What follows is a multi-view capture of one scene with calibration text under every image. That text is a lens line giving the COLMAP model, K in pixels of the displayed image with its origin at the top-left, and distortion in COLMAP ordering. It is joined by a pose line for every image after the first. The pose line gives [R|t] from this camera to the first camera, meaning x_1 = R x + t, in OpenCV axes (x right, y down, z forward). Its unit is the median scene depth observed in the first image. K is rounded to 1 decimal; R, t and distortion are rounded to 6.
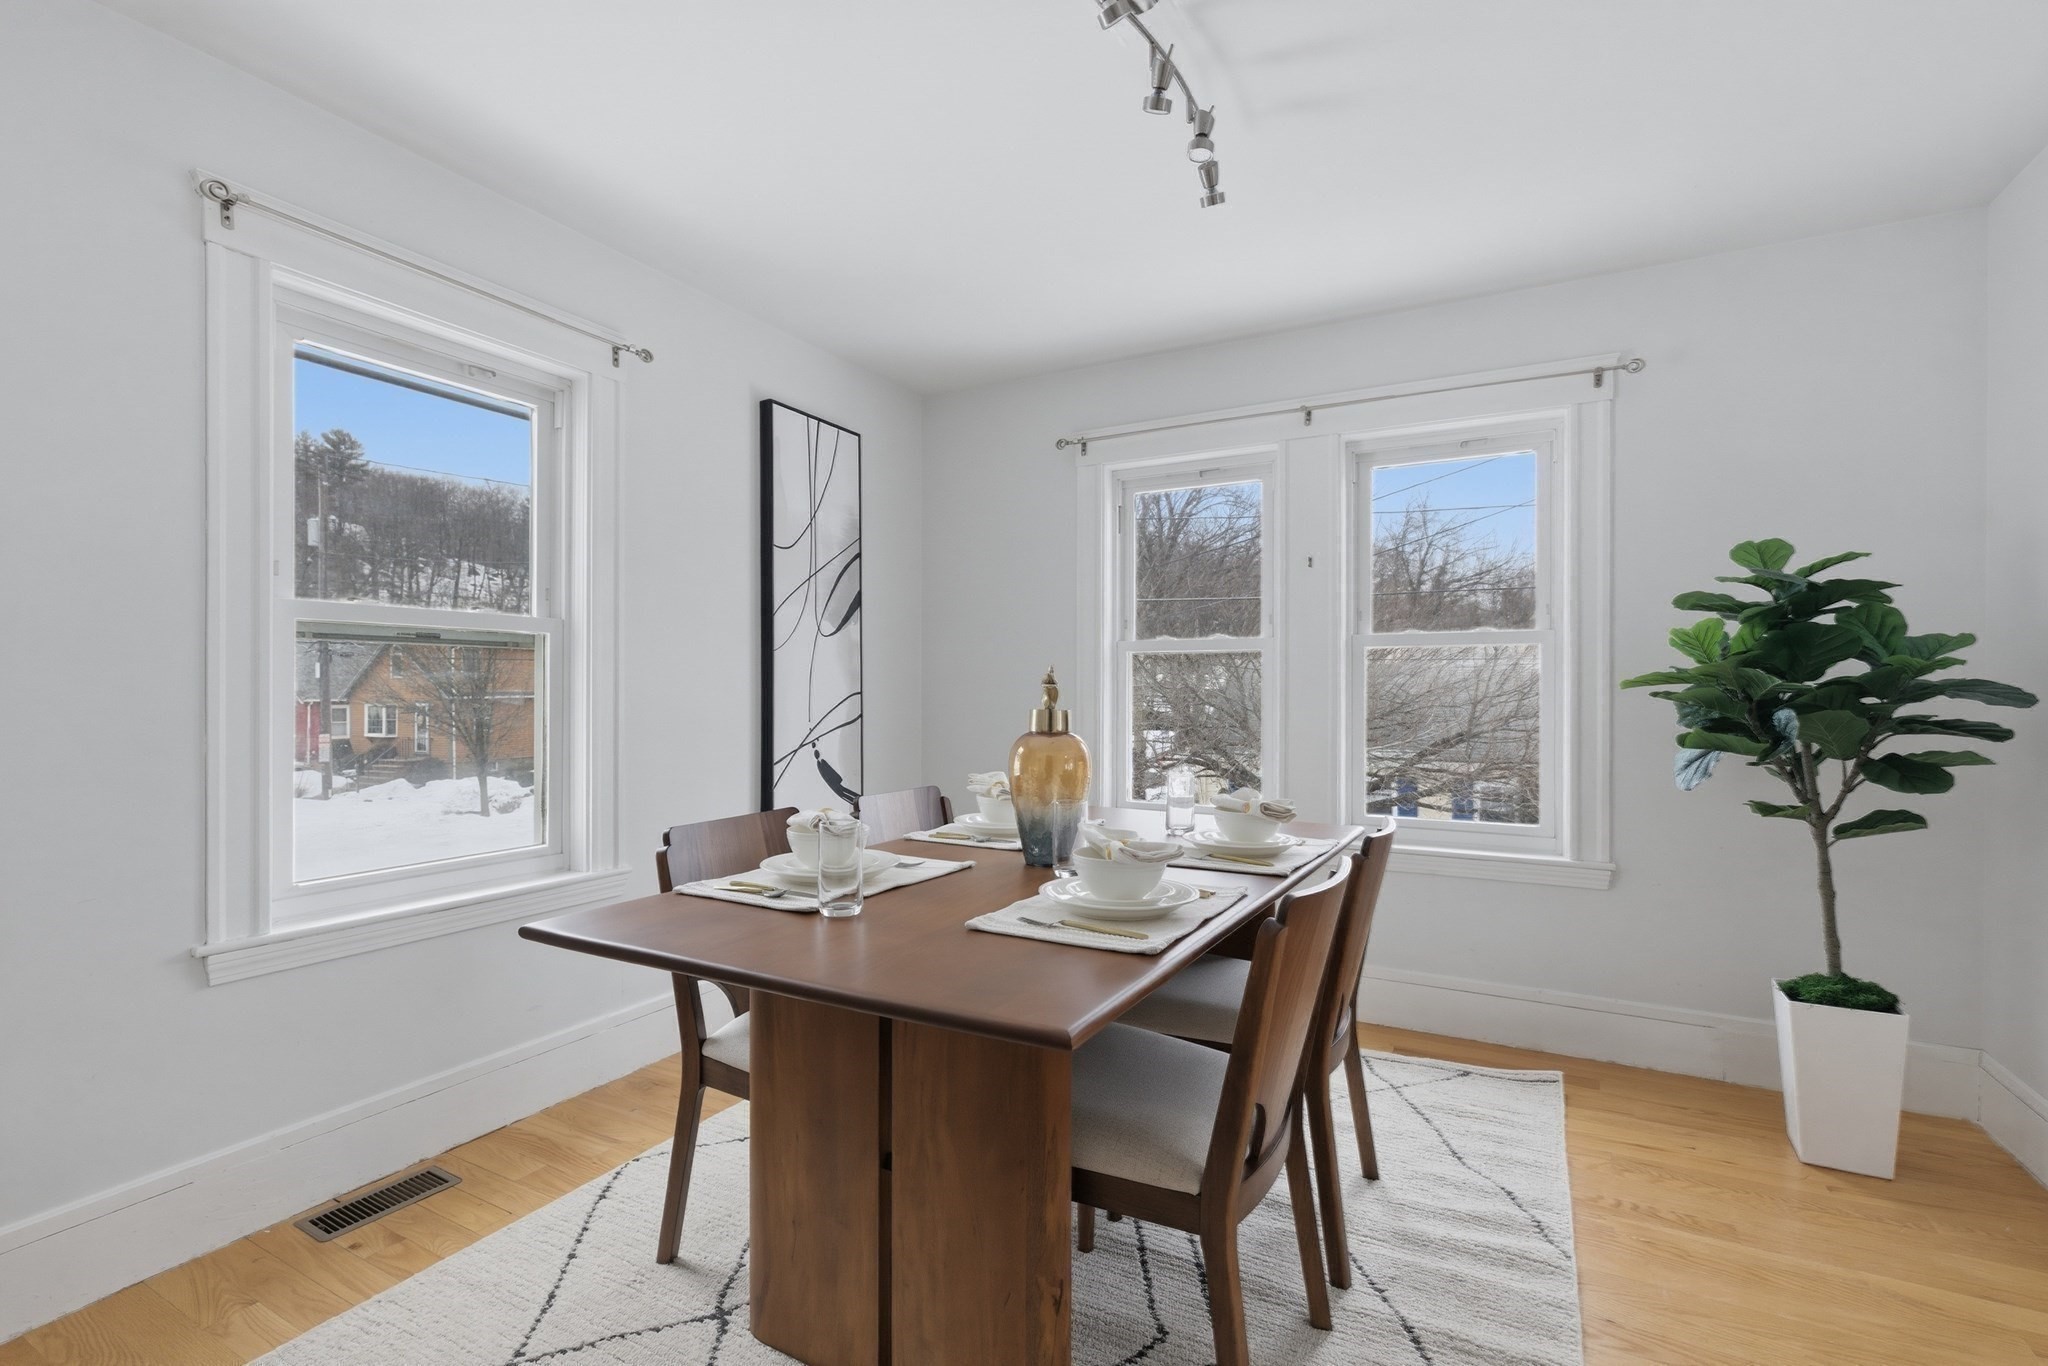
lens RADIAL K [[941.0, 0, 1029.5], [0, 941.0, 683.9], [0, 0, 1]] dist [0.003472, 0.000332]
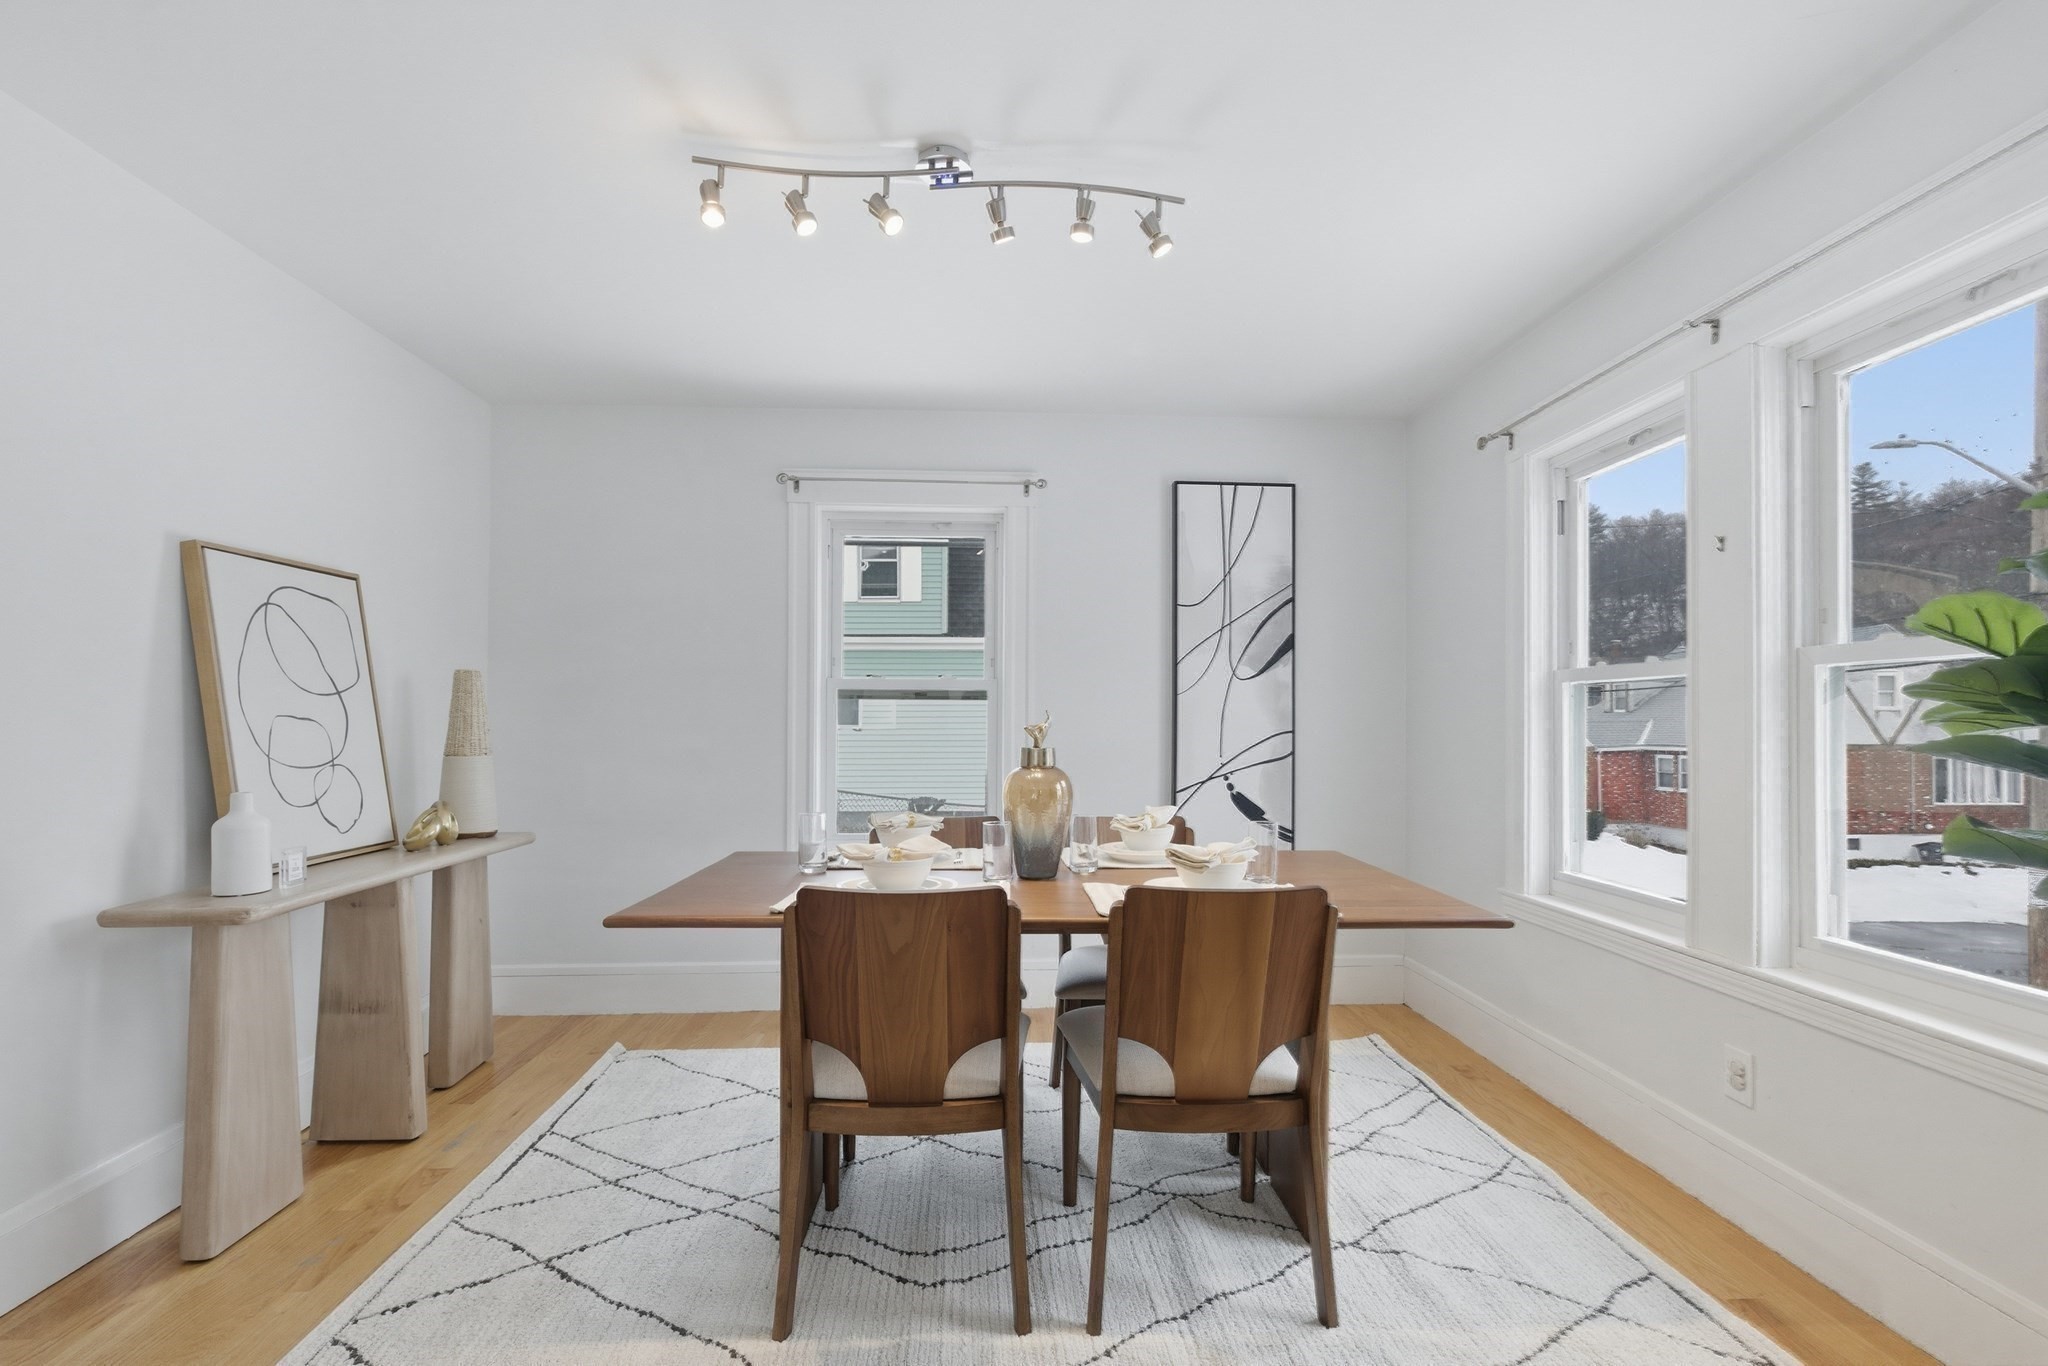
lens RADIAL K [[939.3, 0, 1023.0], [0, 939.3, 710.4], [0, 0, 1]] dist [0.000266, -0.000307]
pose [[0.520642, -0.009539, -0.853722, 0.590044], [0.002444, 0.999950, -0.009682, -0.004860], [0.853772, 0.002954, 0.520639, 0.215285]]
